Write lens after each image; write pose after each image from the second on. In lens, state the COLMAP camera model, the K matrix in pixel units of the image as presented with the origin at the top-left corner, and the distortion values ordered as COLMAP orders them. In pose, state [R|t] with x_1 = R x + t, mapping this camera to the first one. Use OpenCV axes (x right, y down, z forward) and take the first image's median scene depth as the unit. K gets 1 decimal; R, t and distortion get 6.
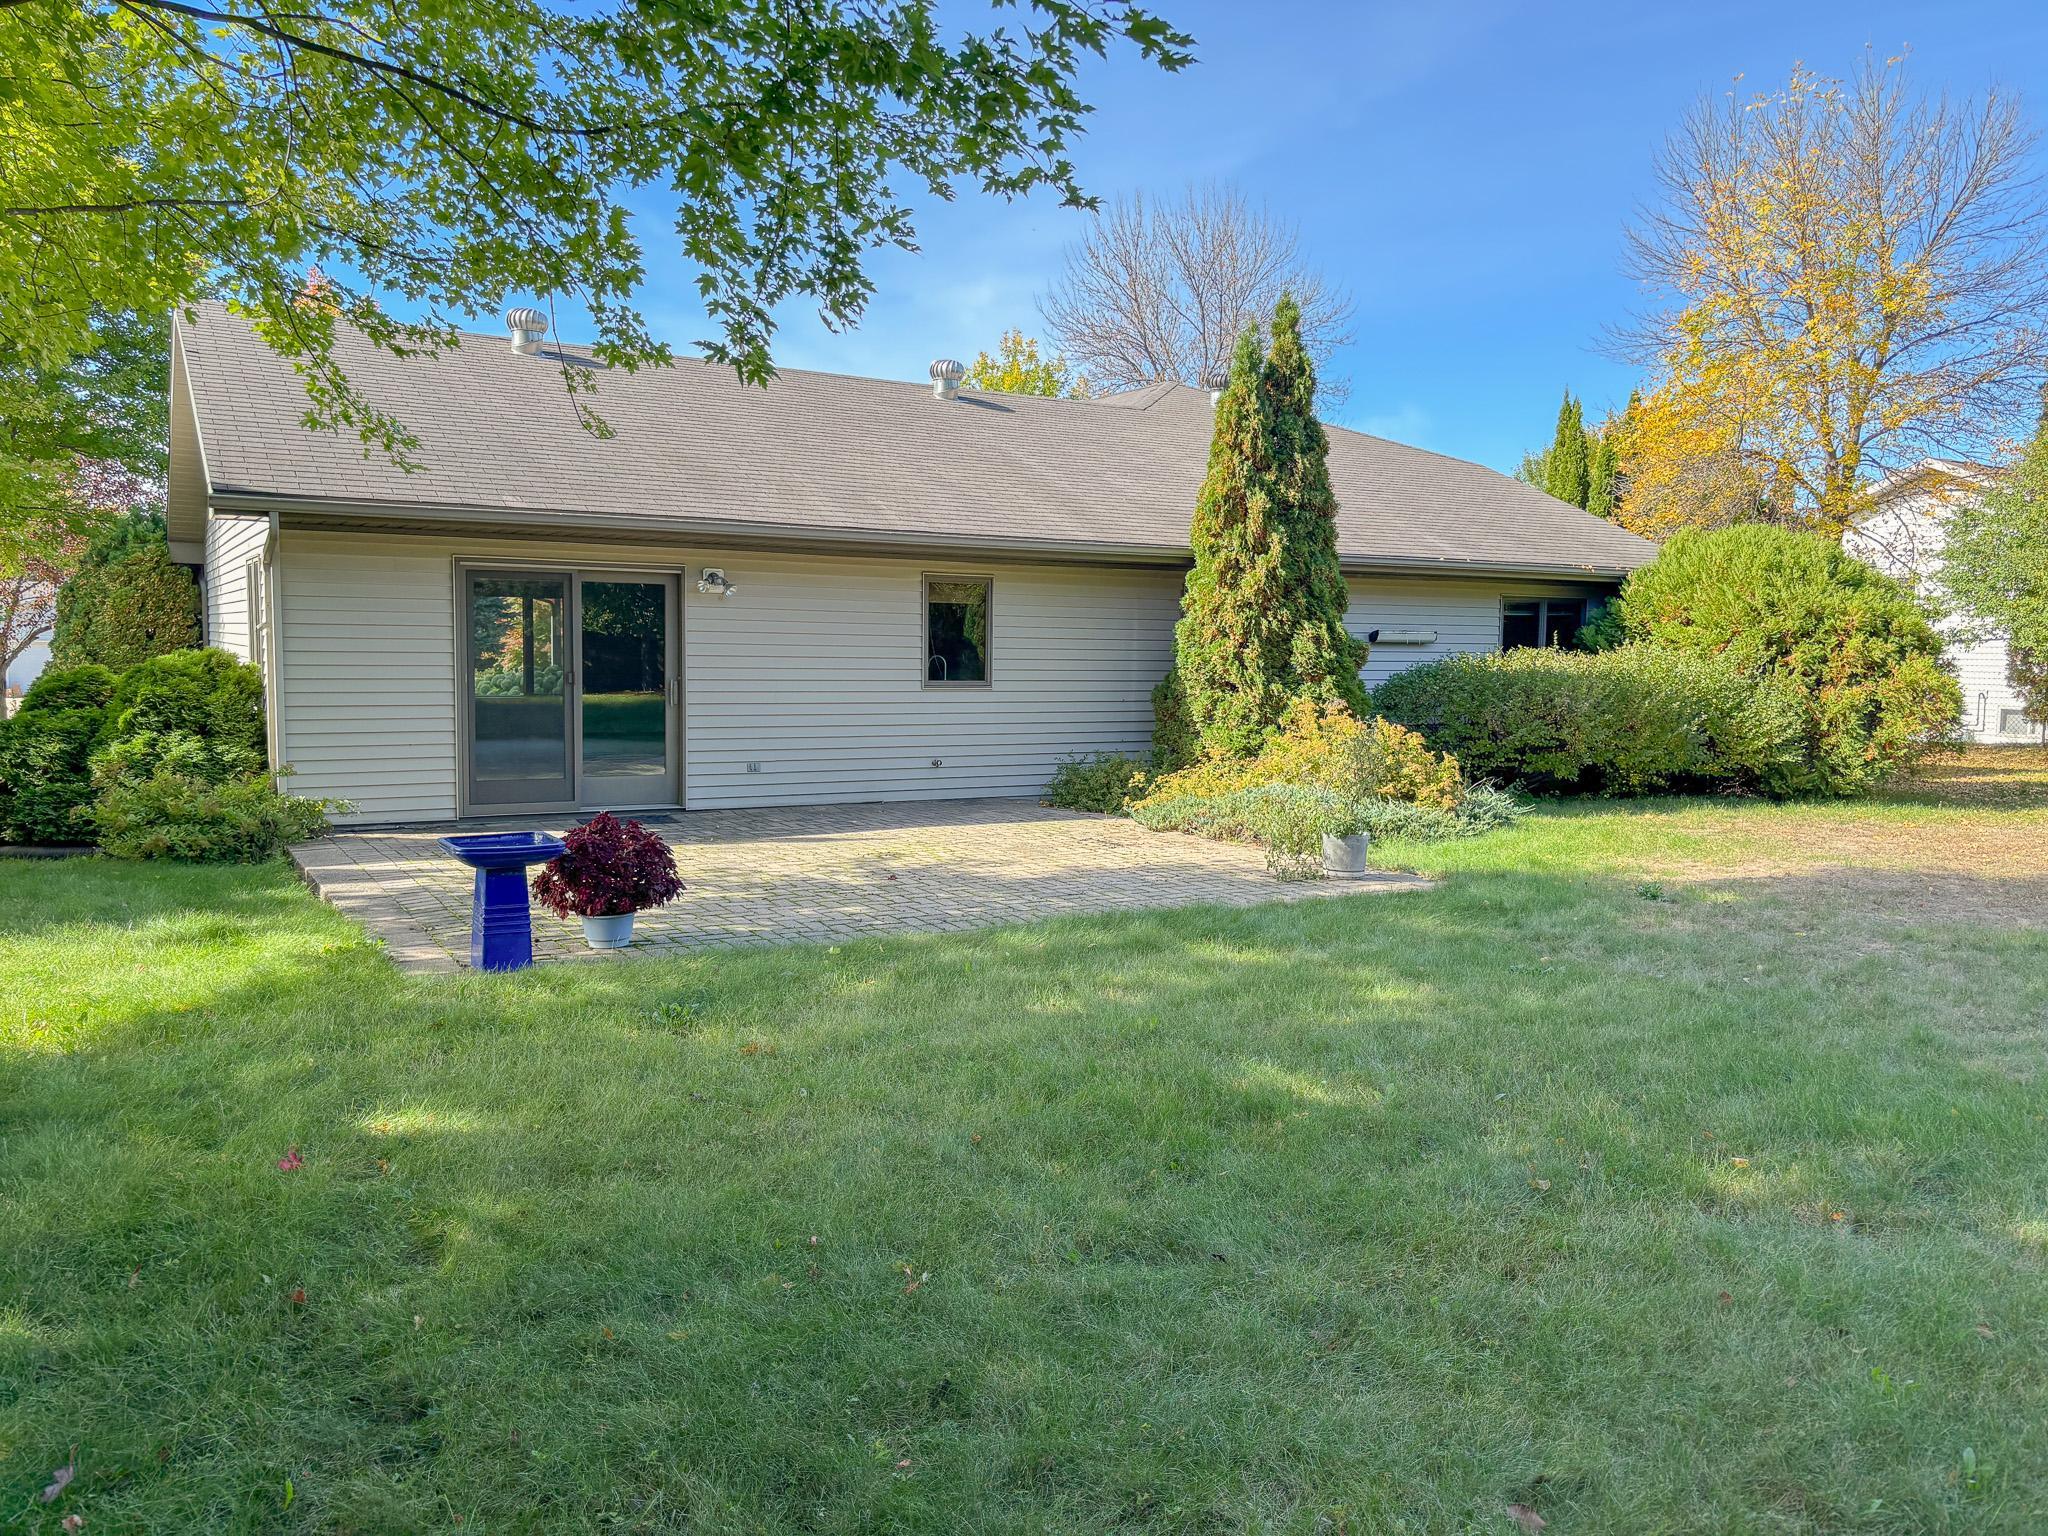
lens RADIAL K [[1616.0, 0, 984.8], [0, 1616.0, 770.8], [0, 0, 1]] dist [0.047349, -0.107070]
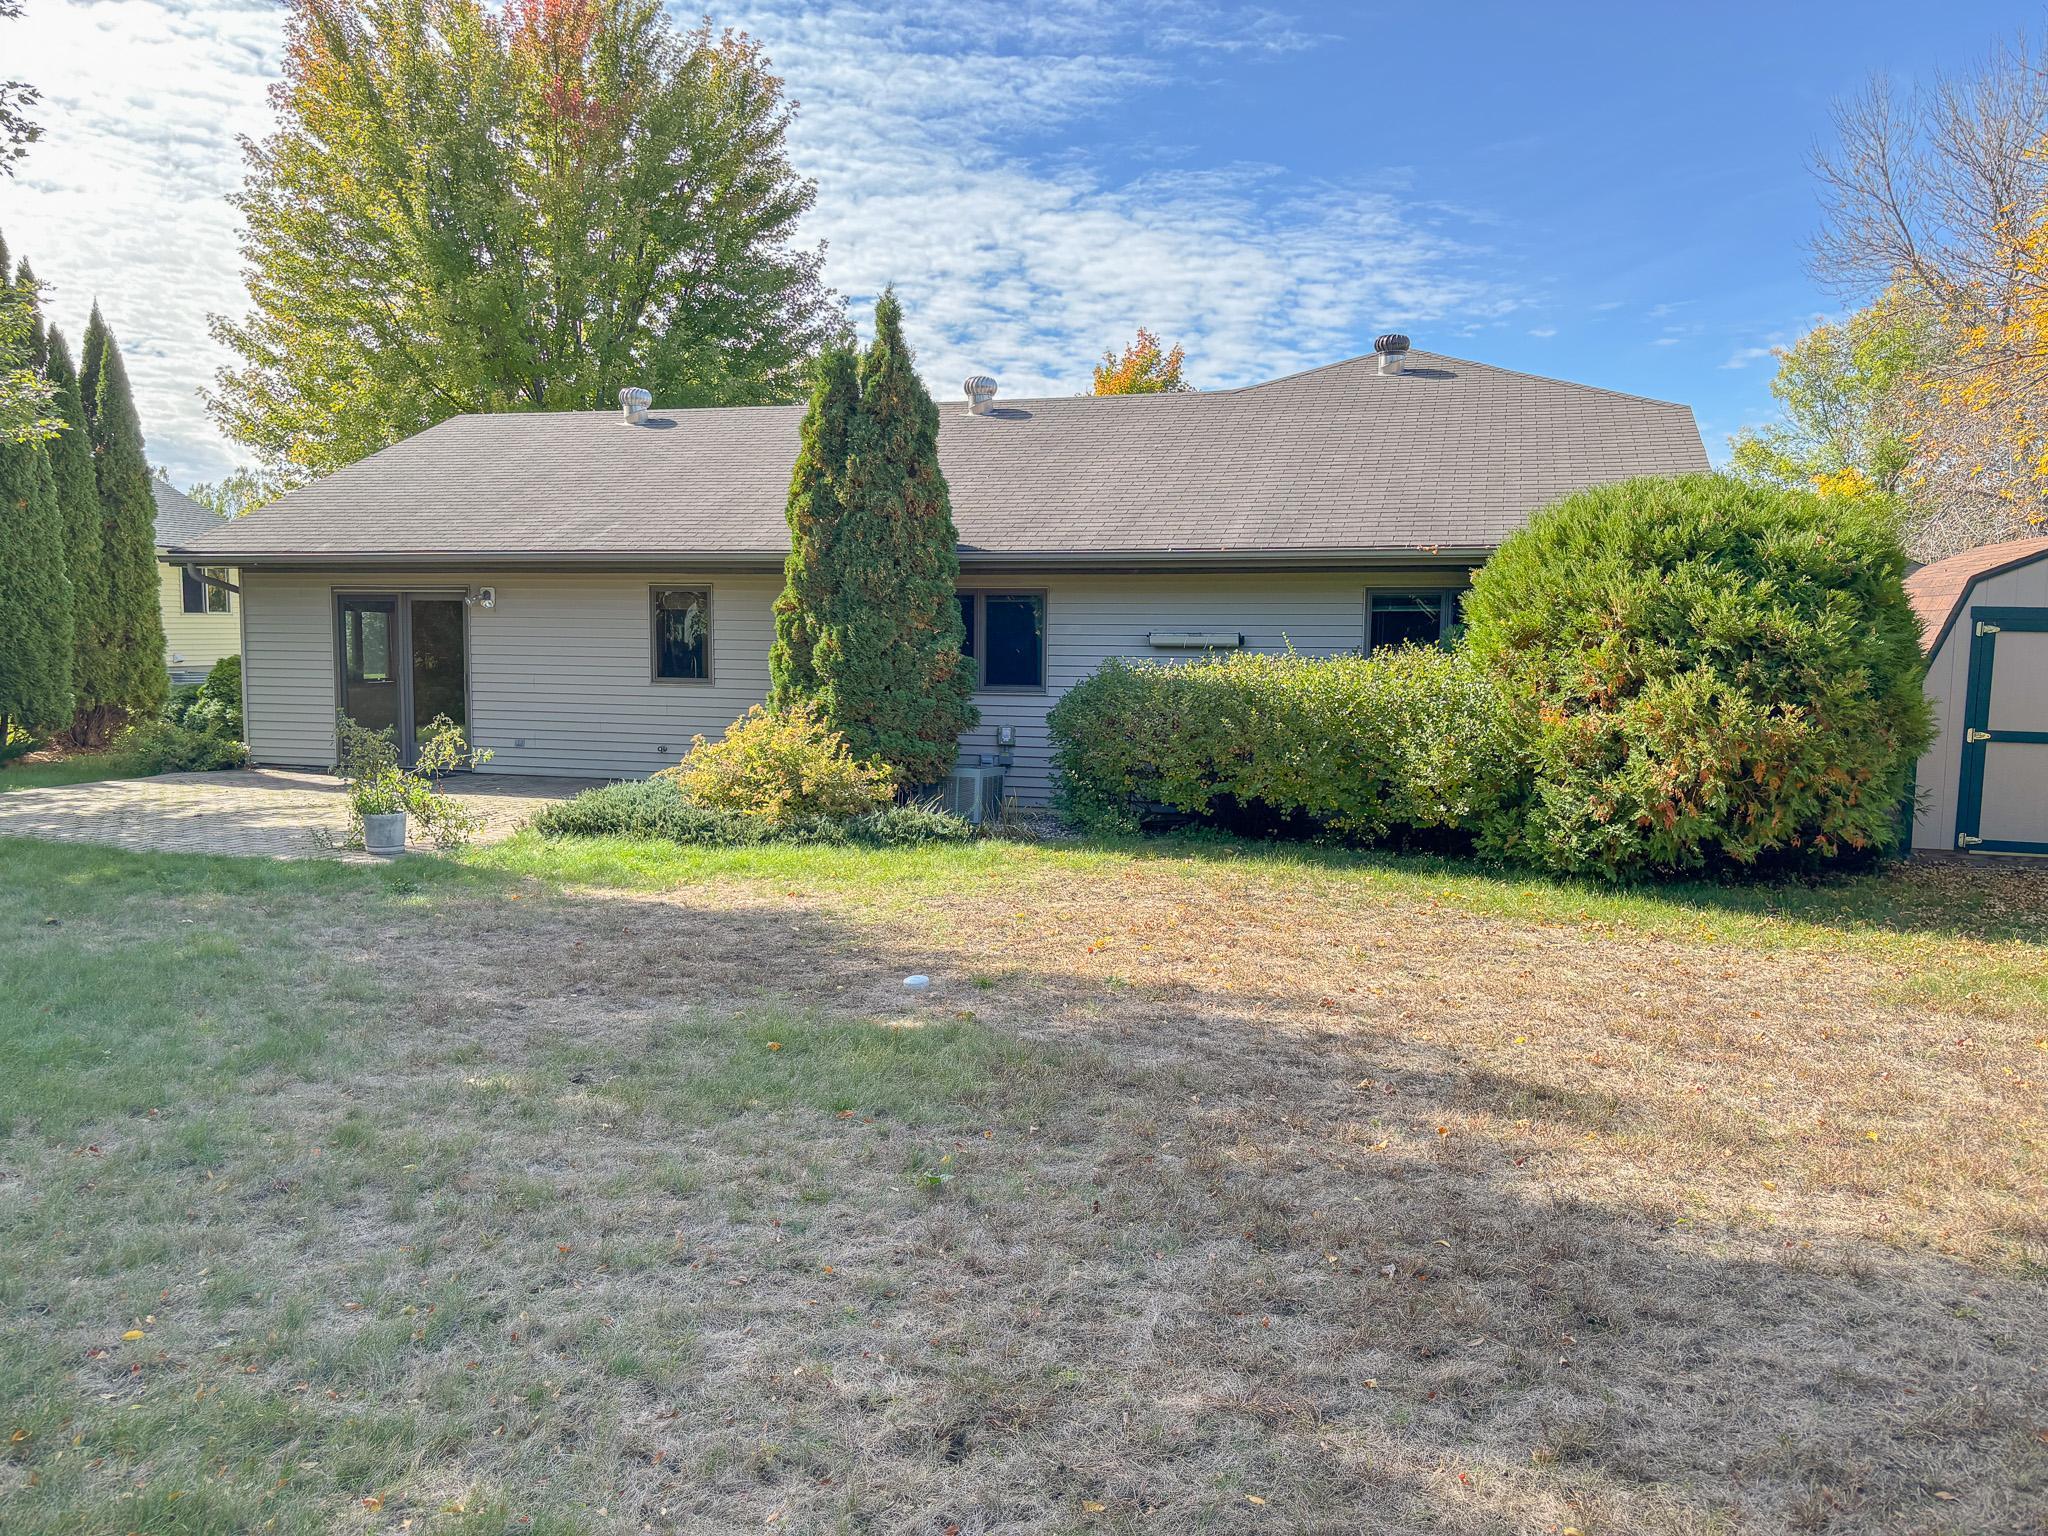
lens RADIAL K [[1578.8, 0, 1024.0], [0, 1578.8, 768.0], [0, 0, 1]] dist [0.094948, -0.113387]
pose [[0.653039, 0.060235, -0.754925, 1.005606], [-0.055065, 0.997970, 0.031993, -0.041783], [0.755320, 0.020677, 0.655030, 0.454090]]
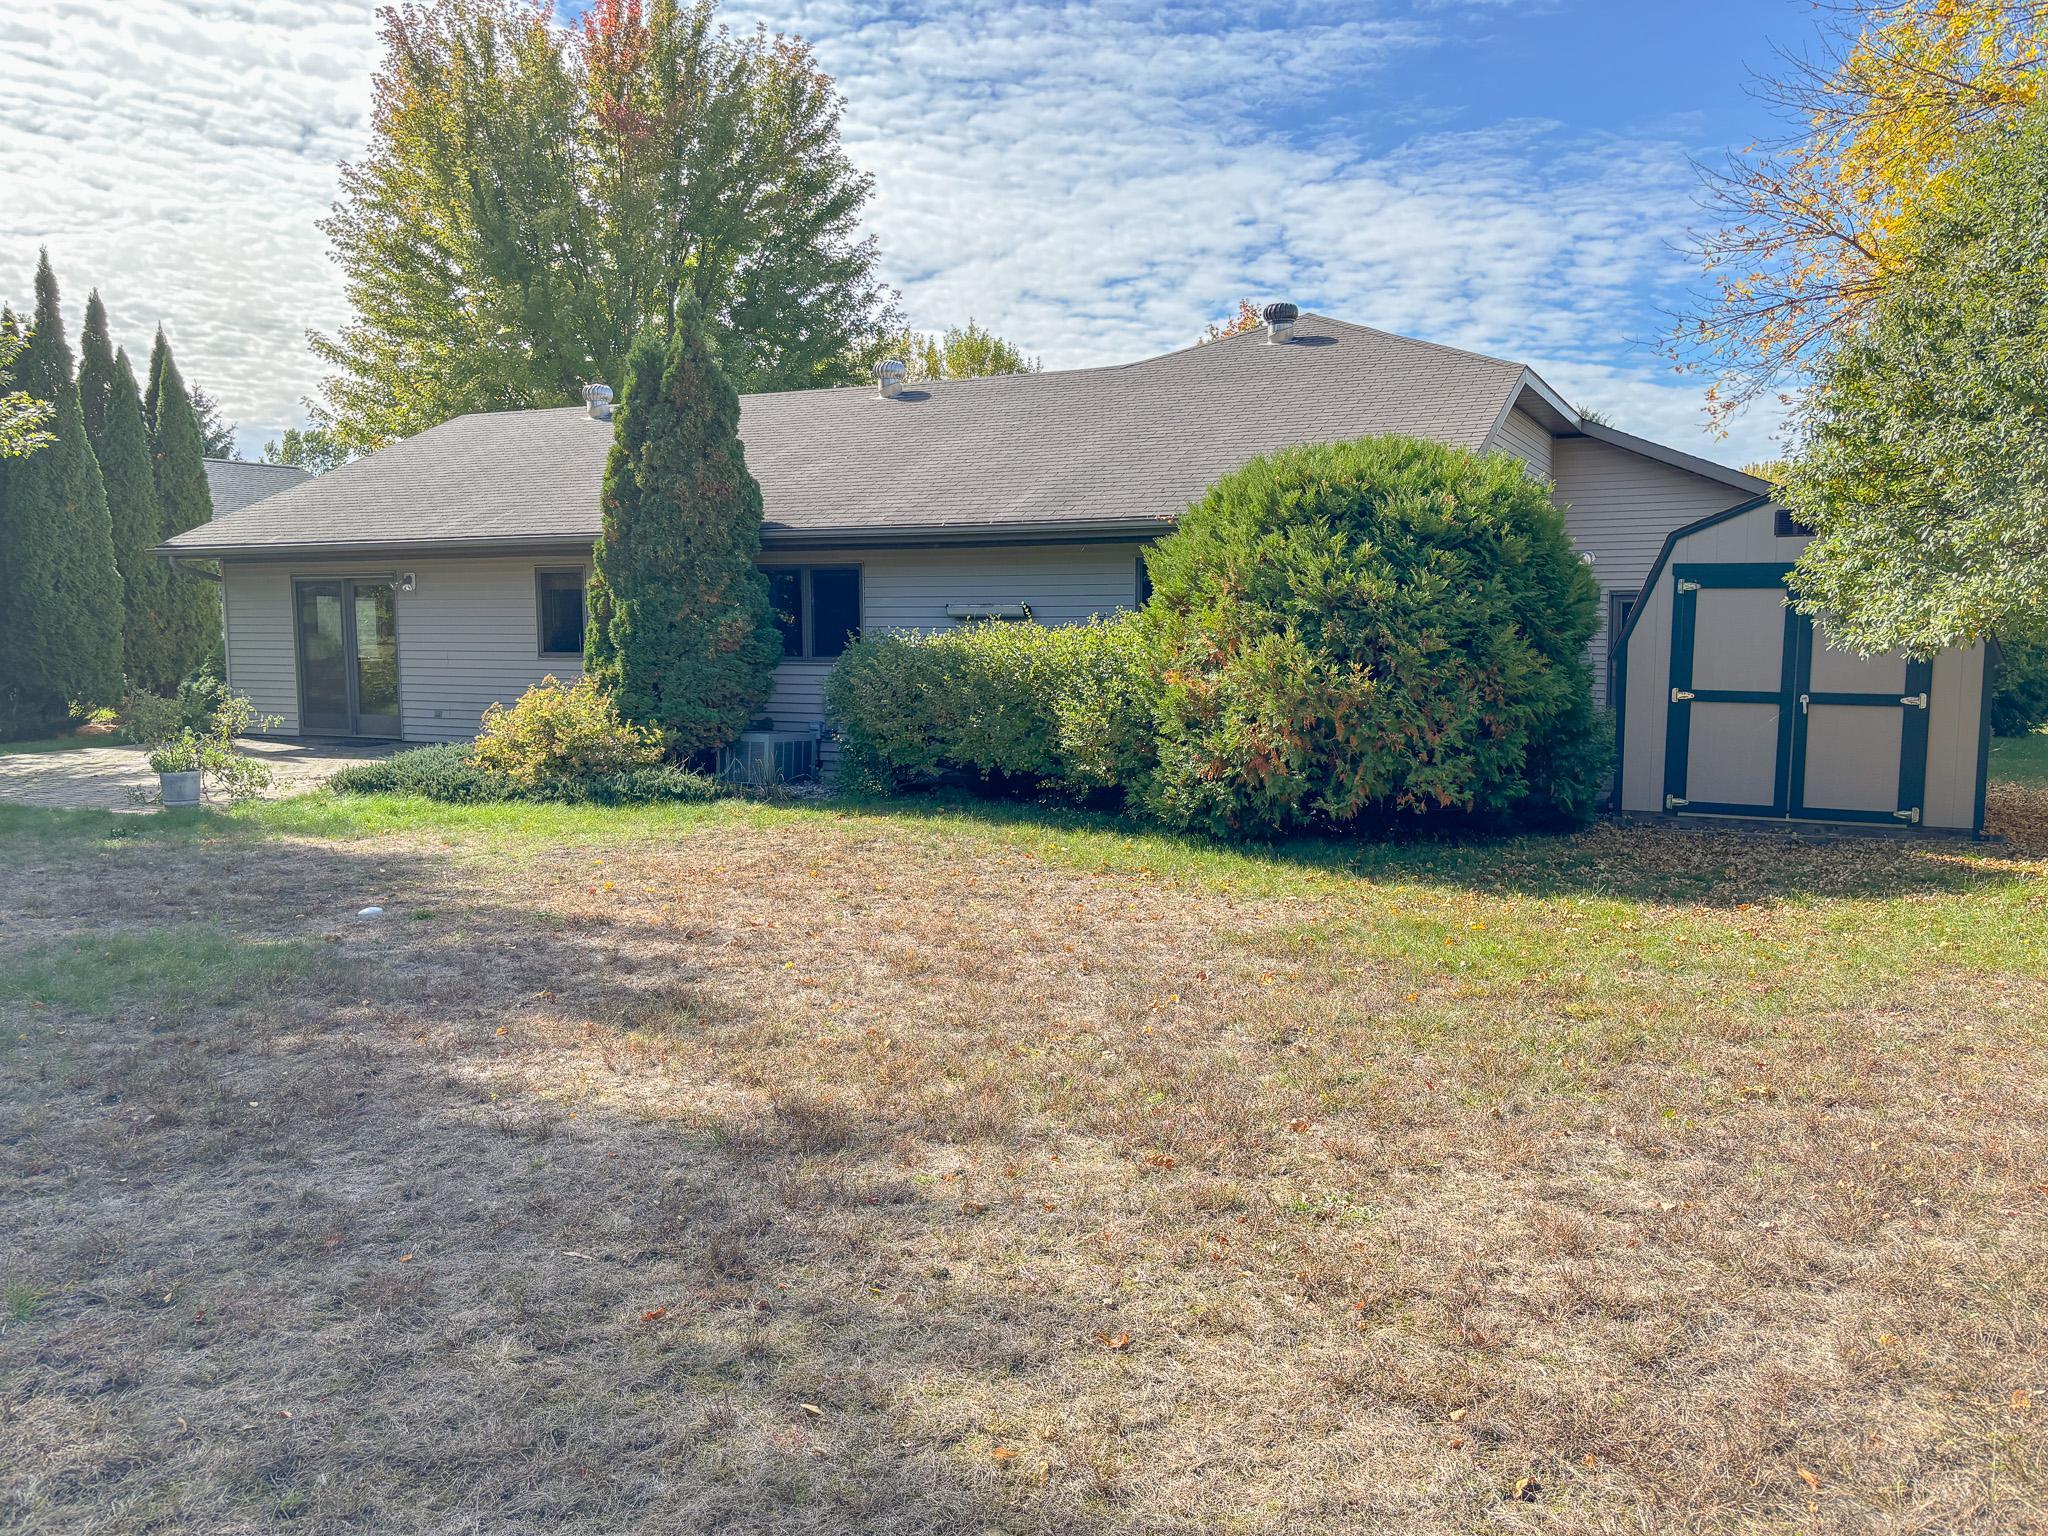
lens RADIAL K [[1582.0, 0, 1024.0], [0, 1582.0, 768.0], [0, 0, 1]] dist [0.042179, -0.008108]
pose [[0.524305, 0.069808, -0.848664, 1.221942], [-0.048340, 0.997467, 0.052184, -0.048592], [0.850157, 0.013664, 0.526351, 0.670003]]
